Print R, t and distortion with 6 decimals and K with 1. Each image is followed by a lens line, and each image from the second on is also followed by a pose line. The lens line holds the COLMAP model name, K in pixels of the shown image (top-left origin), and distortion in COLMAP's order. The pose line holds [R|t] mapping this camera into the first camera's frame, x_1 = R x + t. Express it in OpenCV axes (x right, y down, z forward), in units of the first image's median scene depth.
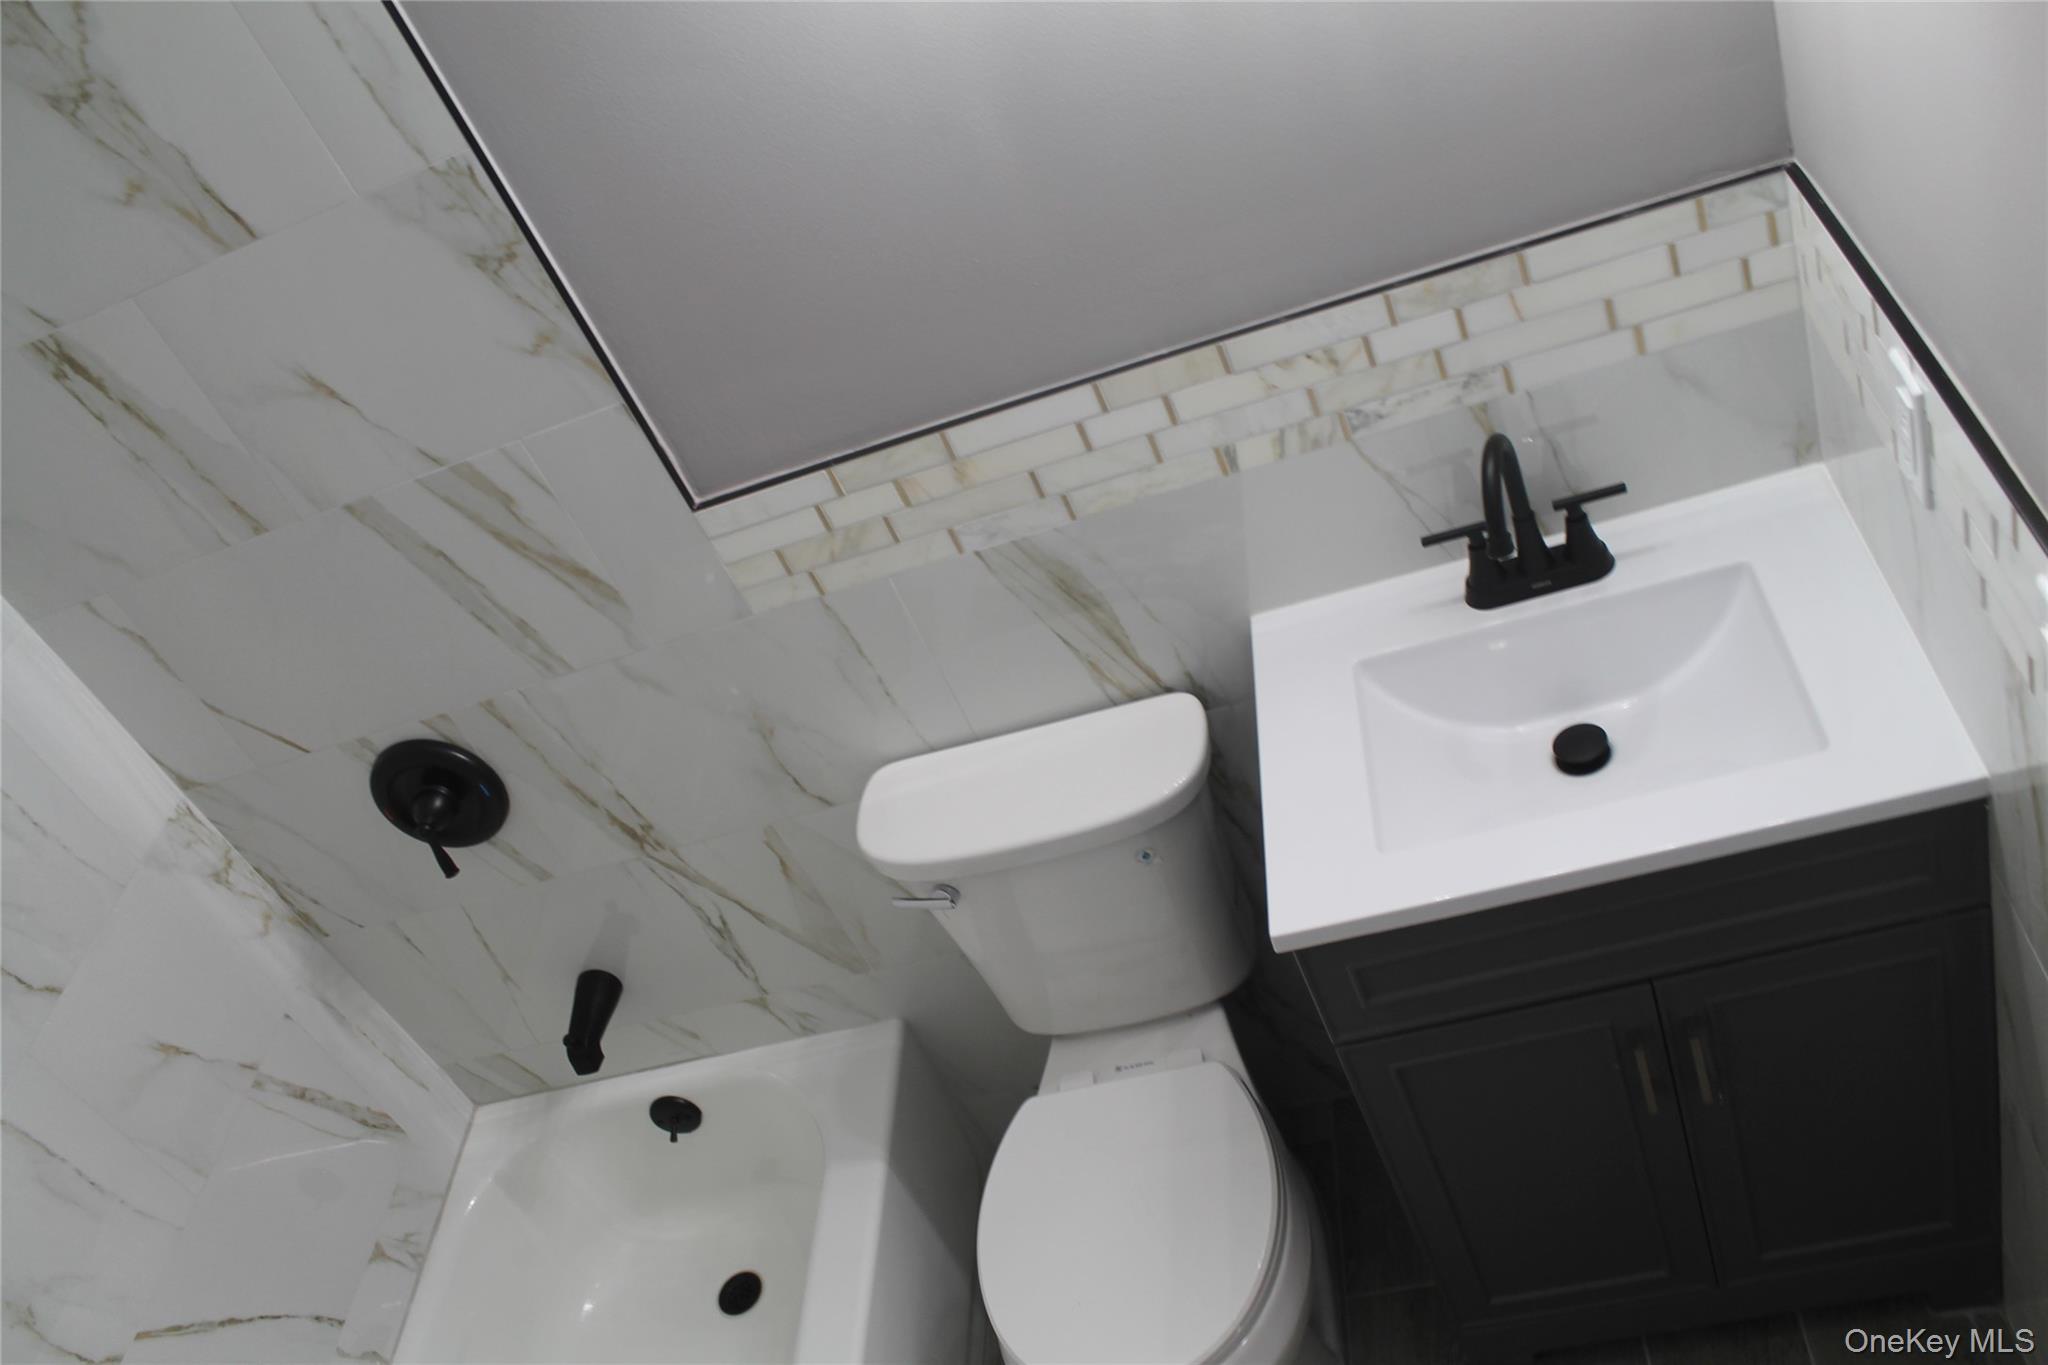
lens RADIAL K [[1727.8, 0, 1018.7], [0, 1727.8, 699.0], [0, 0, 1]] dist [-0.158330, 0.133890]
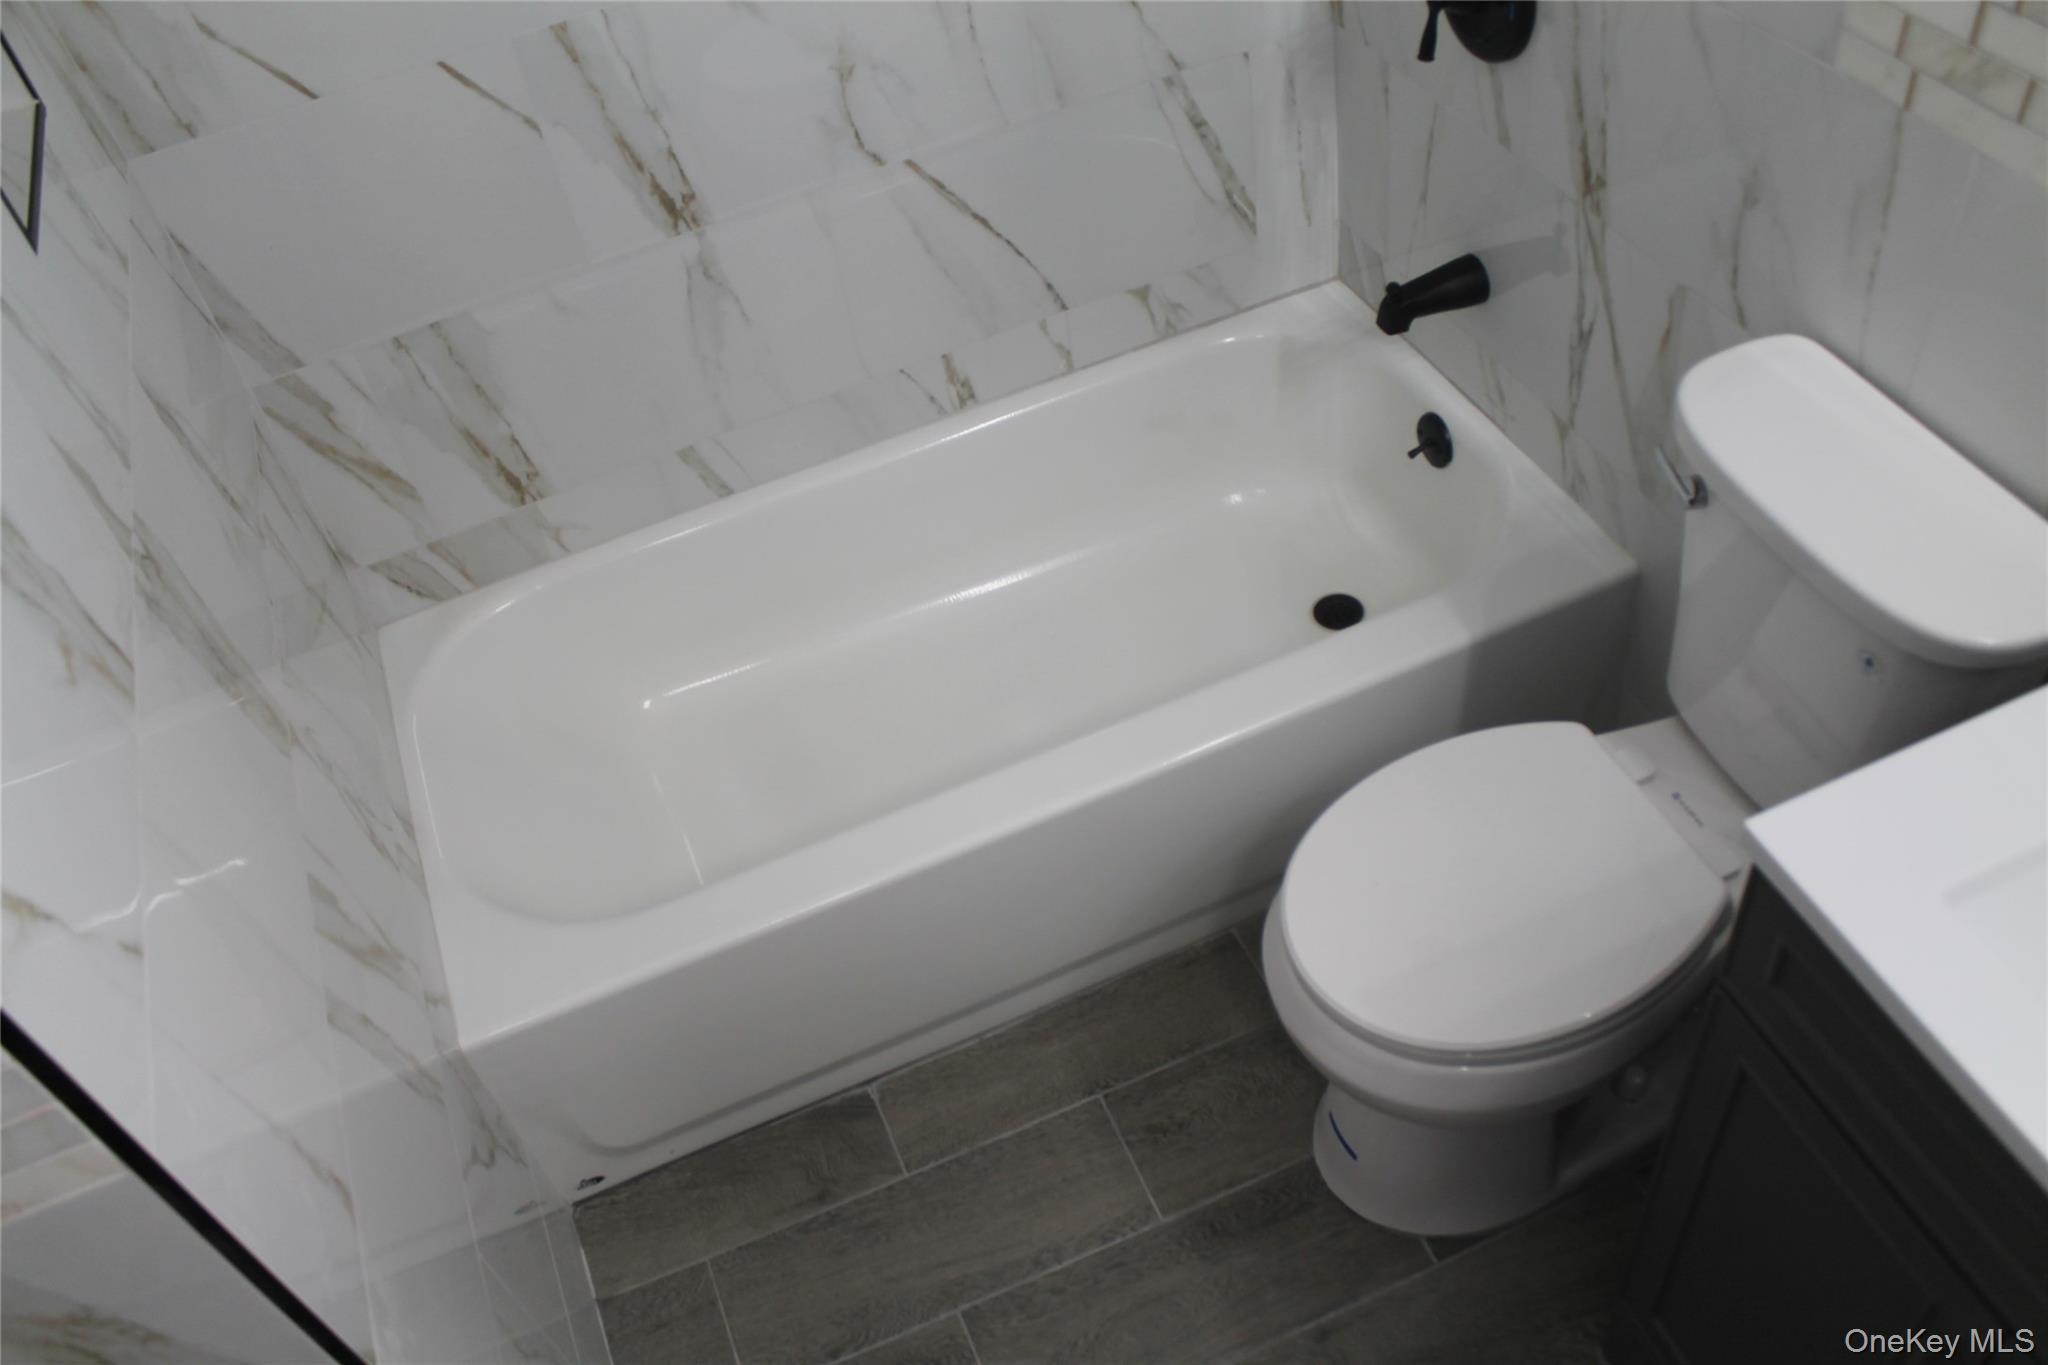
lens RADIAL K [[1727.8, 0, 1018.7], [0, 1727.8, 699.0], [0, 0, 1]] dist [-0.158330, 0.133890]
pose [[0.446824, 0.825851, -0.343975, 0.145648], [-0.590909, 0.561128, 0.579623, -0.089064], [0.671696, -0.055731, 0.738728, 0.168999]]
